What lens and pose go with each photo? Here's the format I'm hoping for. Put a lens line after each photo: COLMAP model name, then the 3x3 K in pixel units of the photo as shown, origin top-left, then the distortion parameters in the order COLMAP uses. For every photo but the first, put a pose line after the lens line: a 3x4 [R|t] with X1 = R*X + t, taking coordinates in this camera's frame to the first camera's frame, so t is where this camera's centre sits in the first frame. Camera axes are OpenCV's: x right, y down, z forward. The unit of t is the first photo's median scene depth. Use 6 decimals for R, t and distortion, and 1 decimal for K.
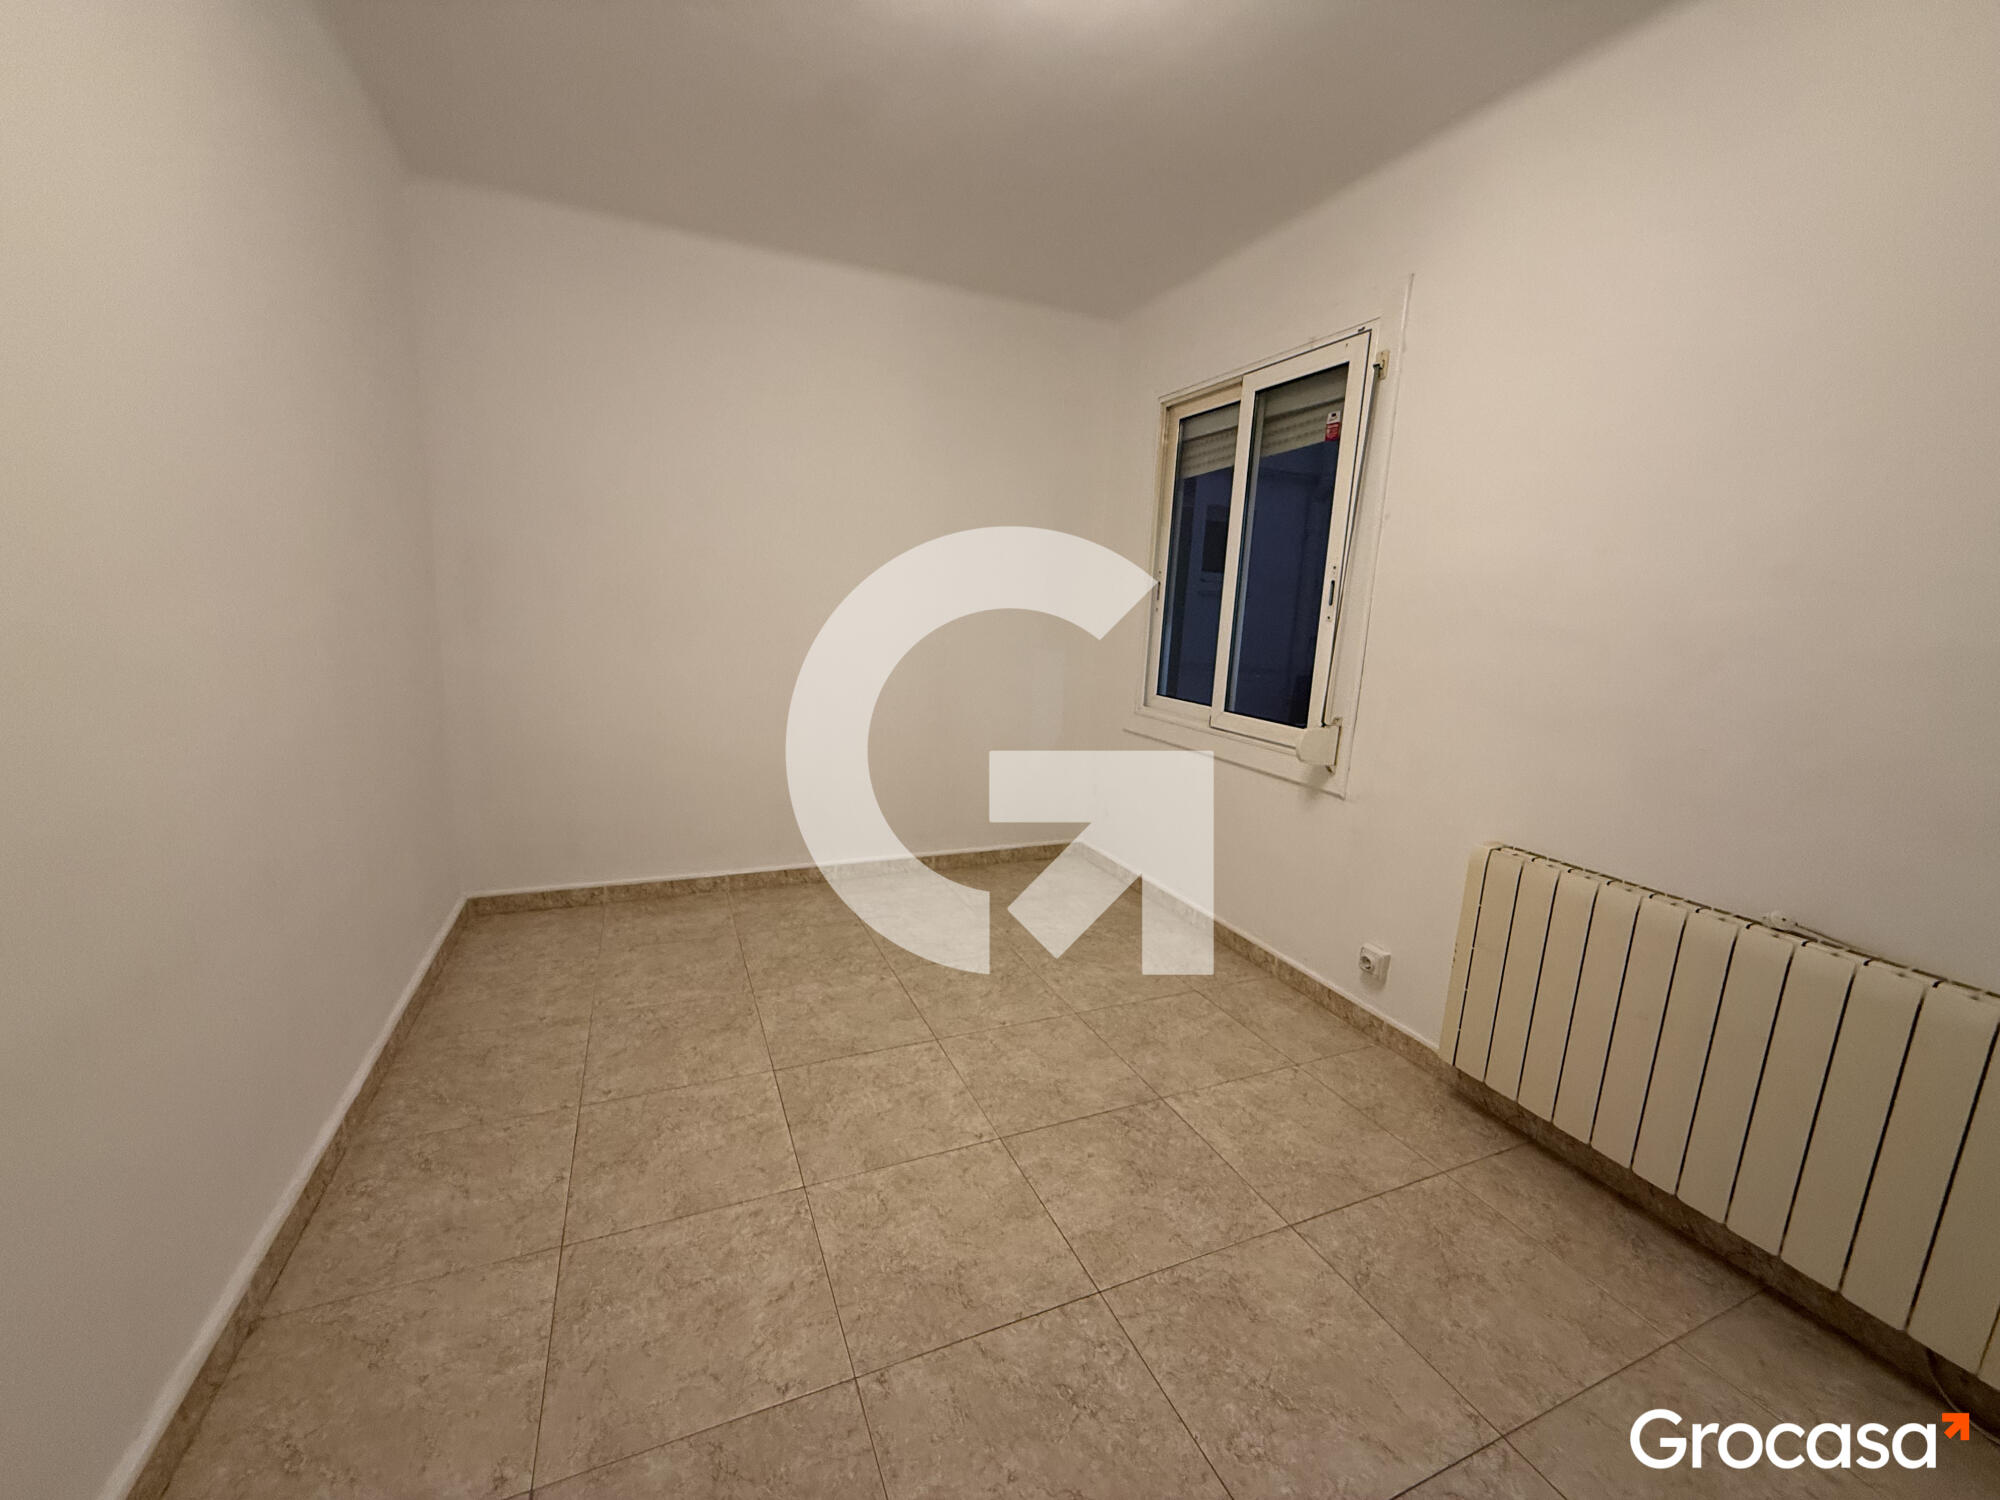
lens RADIAL K [[798.4, 0, 993.7], [0, 798.4, 764.9], [0, 0, 1]] dist [-0.001526, 0.000220]
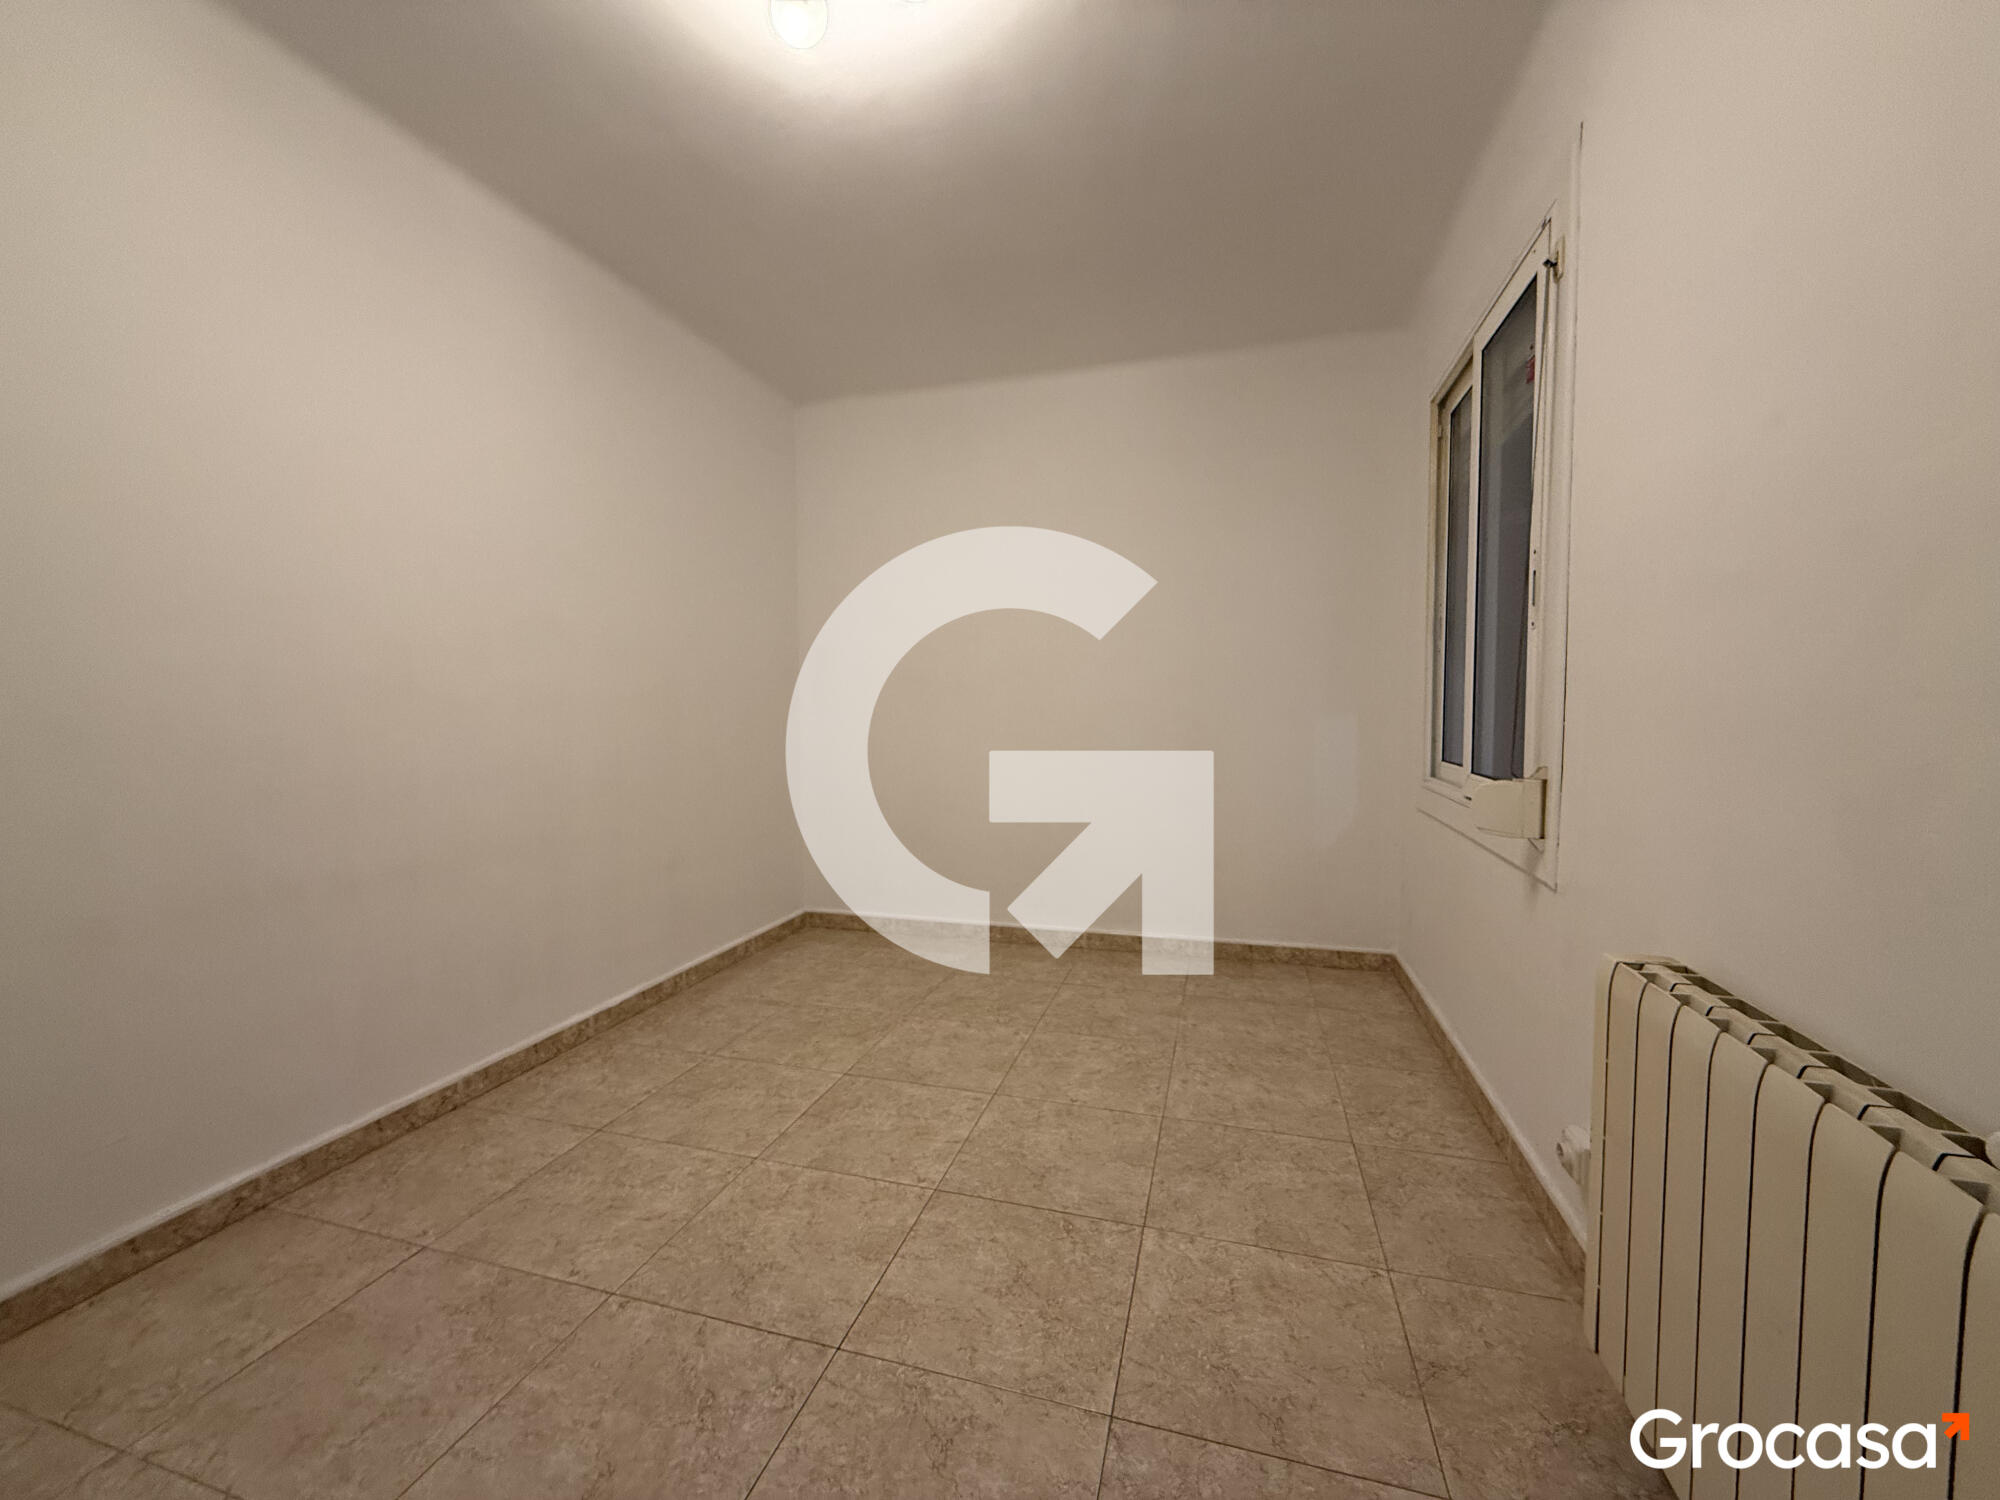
lens RADIAL K [[798.4, 0, 992.4], [0, 798.4, 759.0], [0, 0, 1]] dist [-0.001526, 0.000220]
pose [[0.764976, -0.007294, -0.644017, 0.670969], [-0.088973, 0.989152, -0.116887, 0.070698], [0.637883, 0.146716, 0.756029, 0.259040]]
